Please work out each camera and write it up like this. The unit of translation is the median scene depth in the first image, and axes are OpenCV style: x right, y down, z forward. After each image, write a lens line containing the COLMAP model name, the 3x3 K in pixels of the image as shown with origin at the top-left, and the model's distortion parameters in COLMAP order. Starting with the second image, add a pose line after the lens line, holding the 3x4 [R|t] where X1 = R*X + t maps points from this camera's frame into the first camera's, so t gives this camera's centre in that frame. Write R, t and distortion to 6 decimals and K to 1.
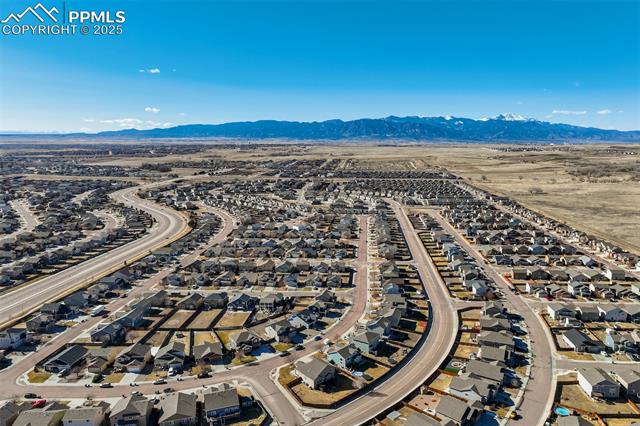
lens RADIAL K [[447.1, 0, 357.0], [0, 447.1, 213.0], [0, 0, 1]] dist [0.005349, 0.005048]
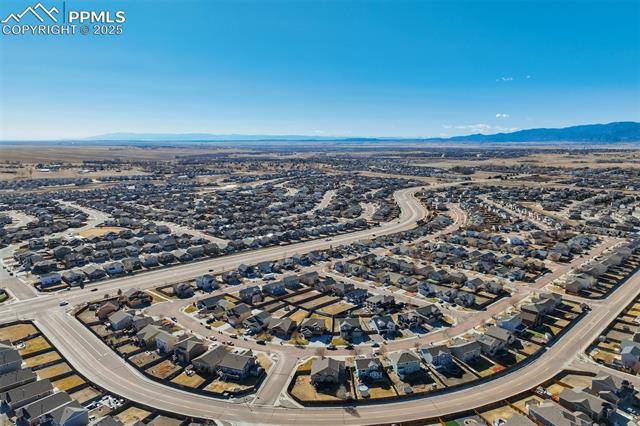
lens RADIAL K [[447.1, 0, 357.0], [0, 447.1, 213.0], [0, 0, 1]] dist [0.005349, 0.005048]
pose [[0.749939, 0.104310, -0.653232, 0.375034], [-0.110246, 0.993387, 0.032061, -0.029850], [0.652256, 0.047972, 0.756479, 0.153056]]
